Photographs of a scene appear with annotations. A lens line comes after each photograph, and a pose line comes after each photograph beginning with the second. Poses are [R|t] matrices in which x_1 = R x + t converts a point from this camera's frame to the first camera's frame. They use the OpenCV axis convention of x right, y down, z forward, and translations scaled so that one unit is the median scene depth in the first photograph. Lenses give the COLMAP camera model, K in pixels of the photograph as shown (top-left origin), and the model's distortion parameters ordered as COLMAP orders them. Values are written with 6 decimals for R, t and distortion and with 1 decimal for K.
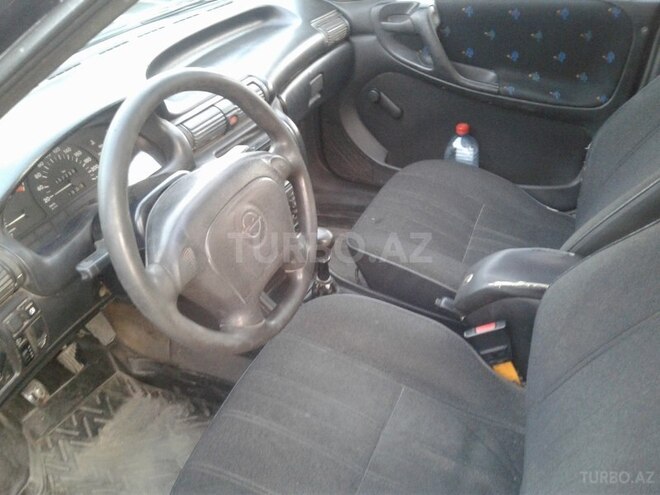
lens RADIAL K [[519.5, 0, 330.0], [0, 519.5, 247.5], [0, 0, 1]] dist [0.004911, -0.005851]
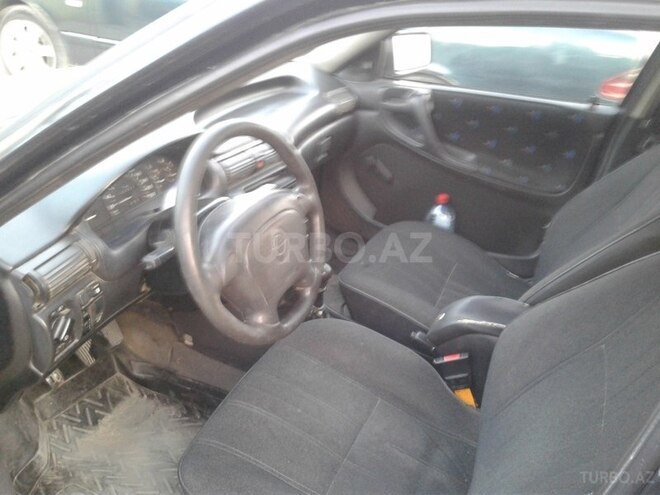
lens RADIAL K [[480.2, 0, 330.0], [0, 480.2, 247.5], [0, 0, 1]] dist [-0.004033, 0.000264]
pose [[0.992263, 0.119675, 0.033048, -0.045059], [-0.115782, 0.988057, -0.101673, 0.046011], [-0.044821, 0.097060, 0.994269, -0.111636]]
